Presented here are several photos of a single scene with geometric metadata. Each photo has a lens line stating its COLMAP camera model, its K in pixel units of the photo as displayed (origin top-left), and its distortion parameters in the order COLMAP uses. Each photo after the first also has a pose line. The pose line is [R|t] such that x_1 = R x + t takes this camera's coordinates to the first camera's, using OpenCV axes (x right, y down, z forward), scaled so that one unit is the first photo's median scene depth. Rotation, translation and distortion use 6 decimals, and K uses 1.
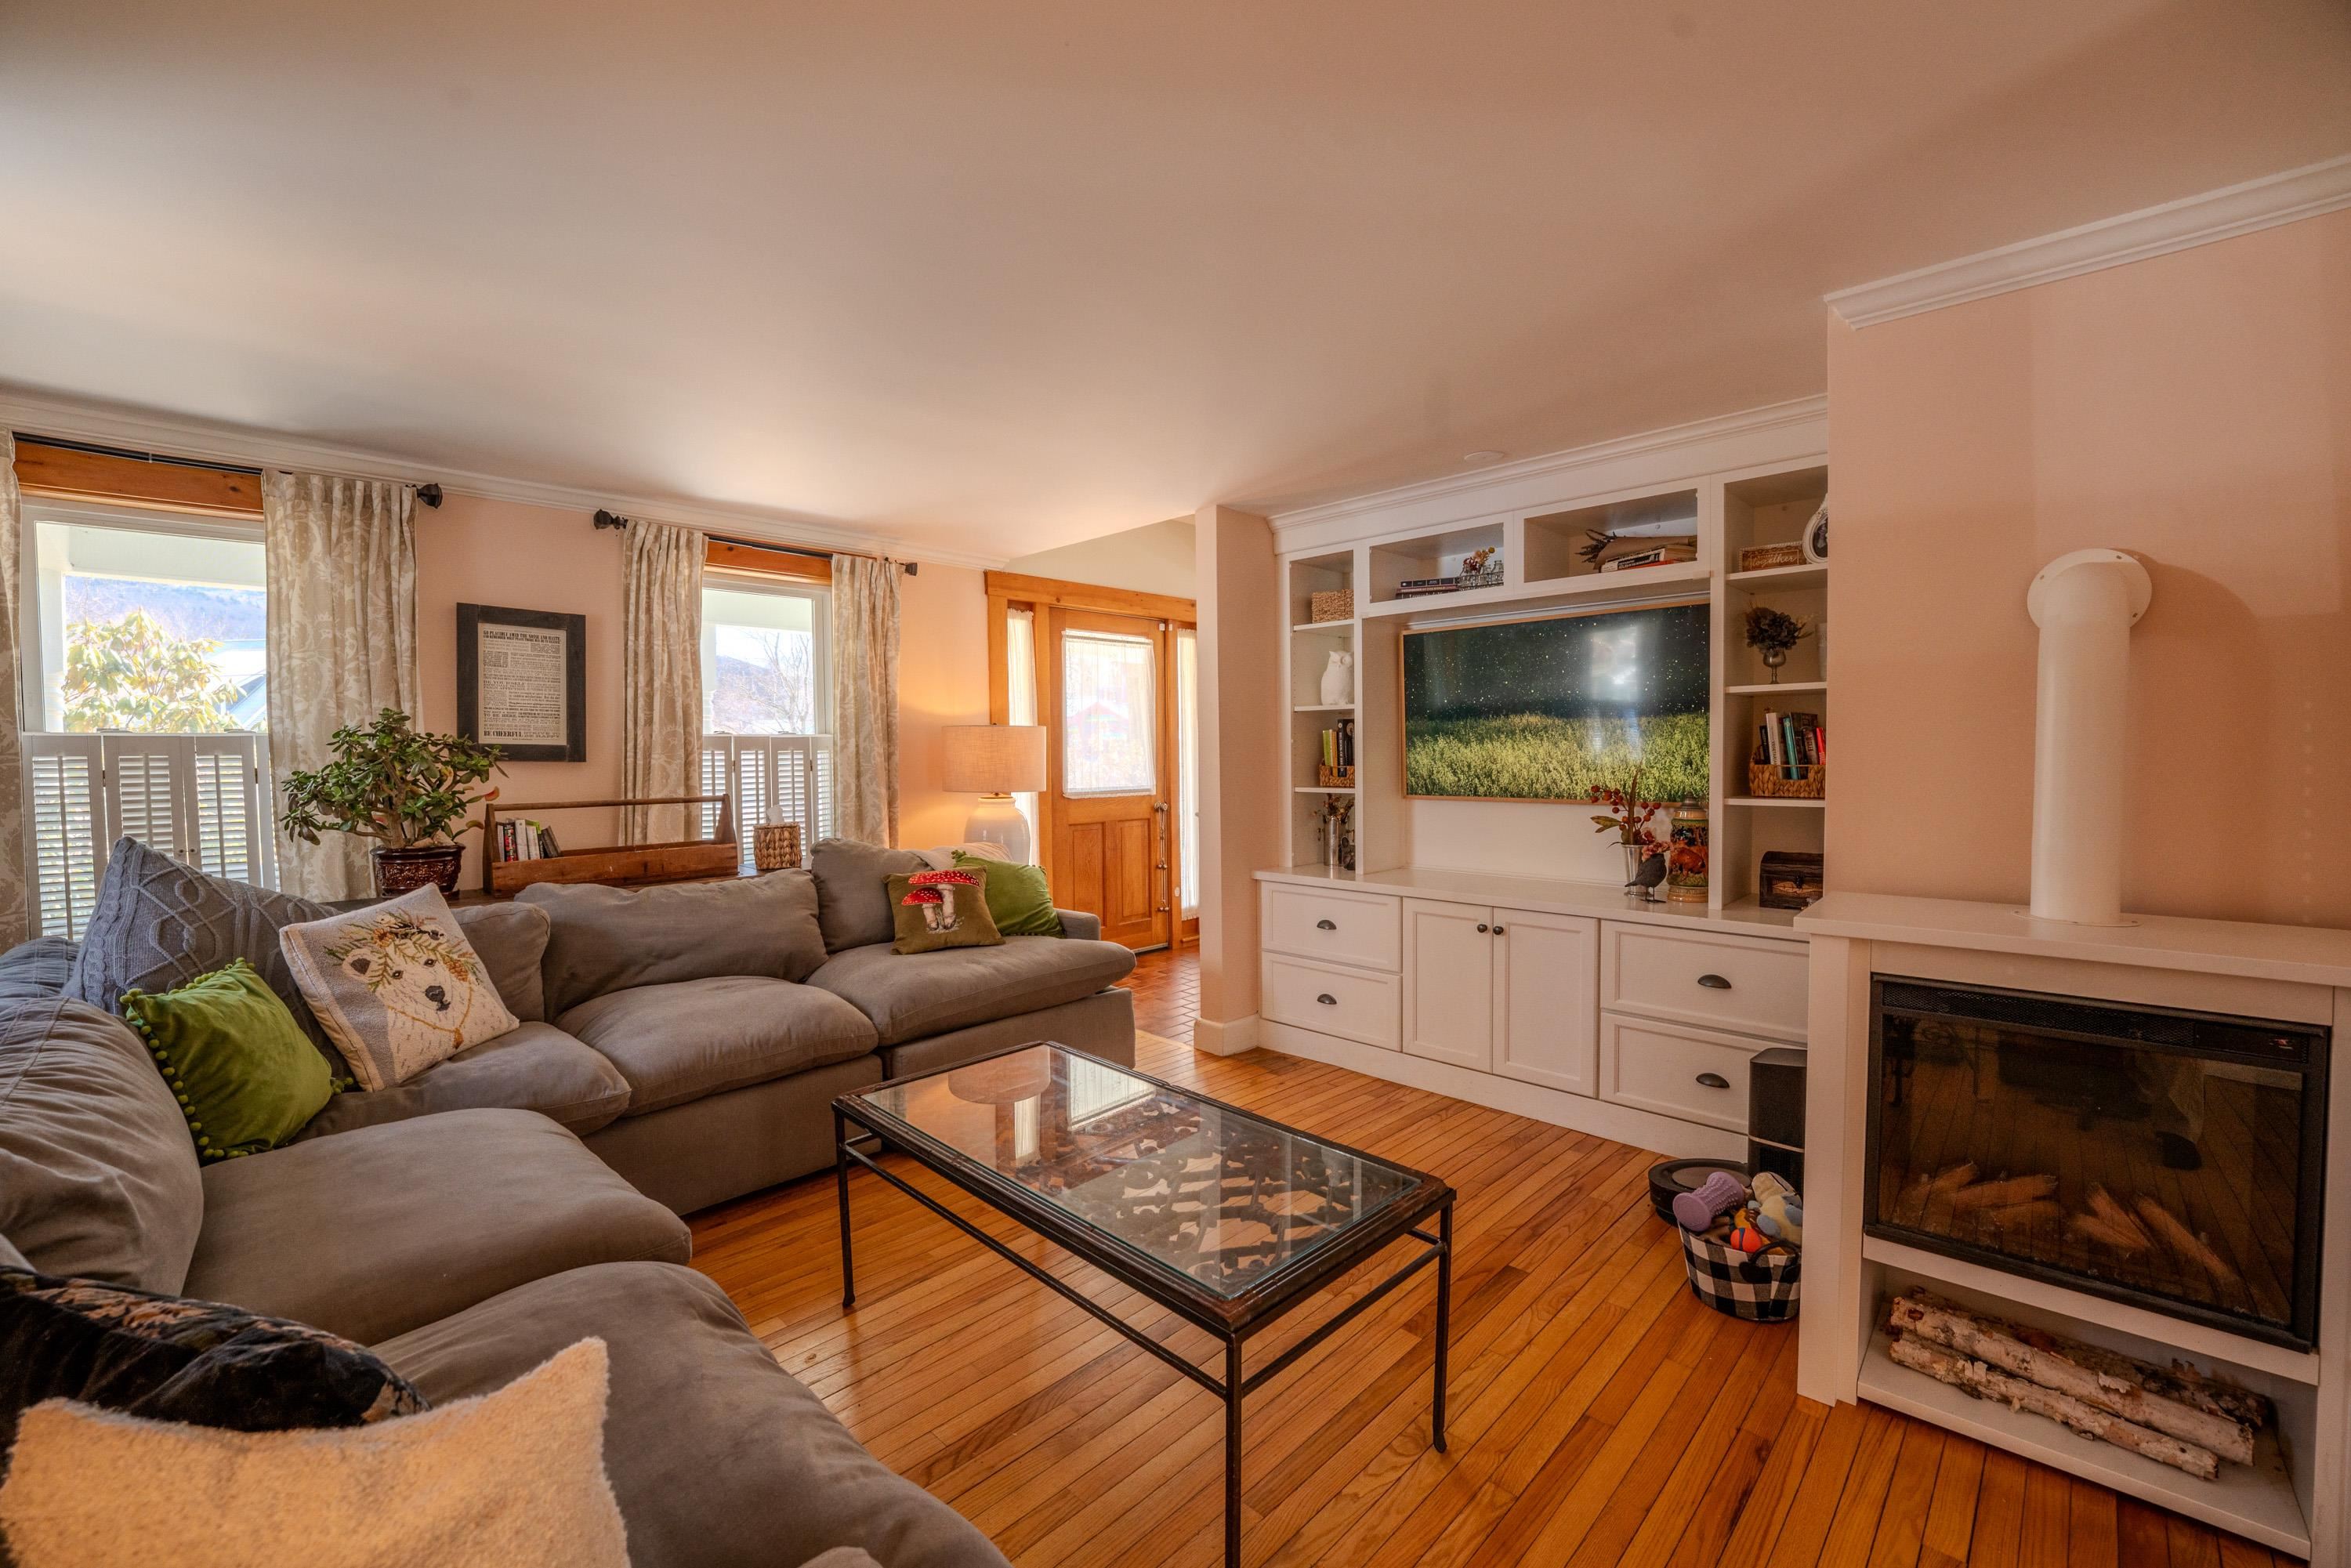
lens RADIAL K [[956.5, 0, 1168.7], [0, 956.5, 783.1], [0, 0, 1]] dist [-0.031236, 0.004870]
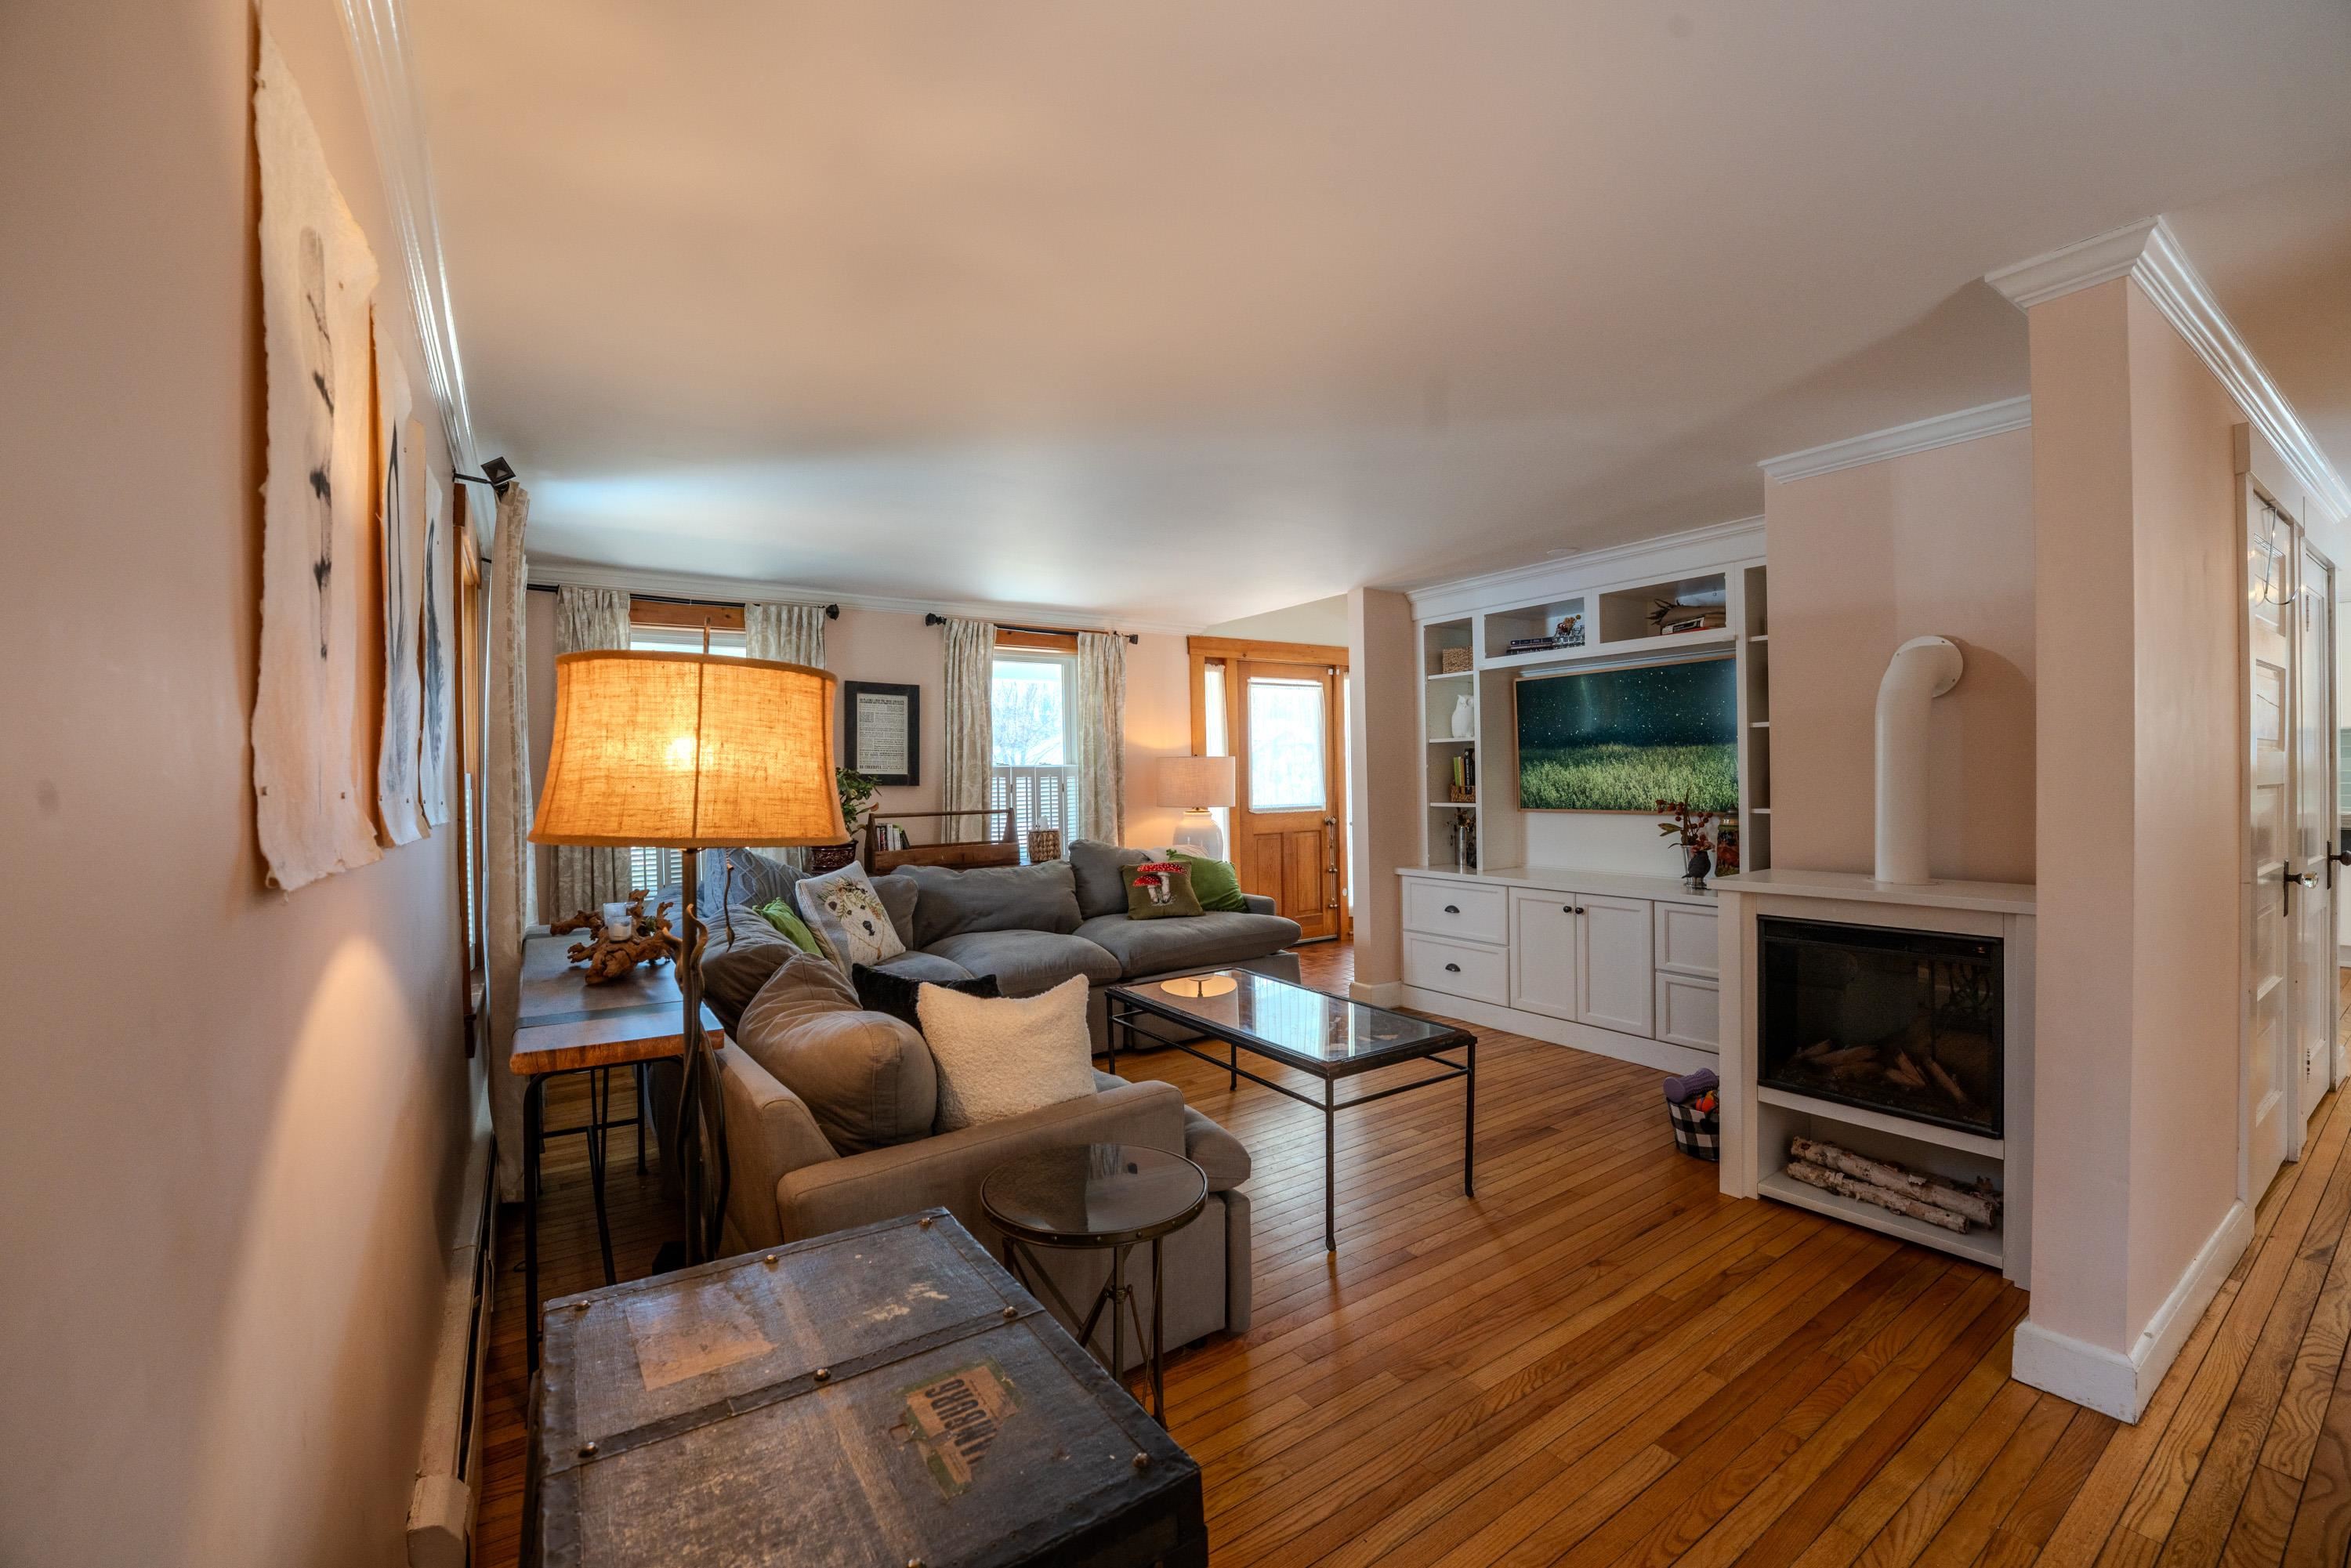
lens RADIAL K [[957.3, 0, 1168.4], [0, 957.3, 787.4], [0, 0, 1]] dist [-0.023385, -0.000054]
pose [[0.980273, -0.005570, -0.197572, 0.047907], [0.001842, 0.999817, -0.019047, 0.008598], [0.197642, 0.018308, 0.980103, -0.353072]]
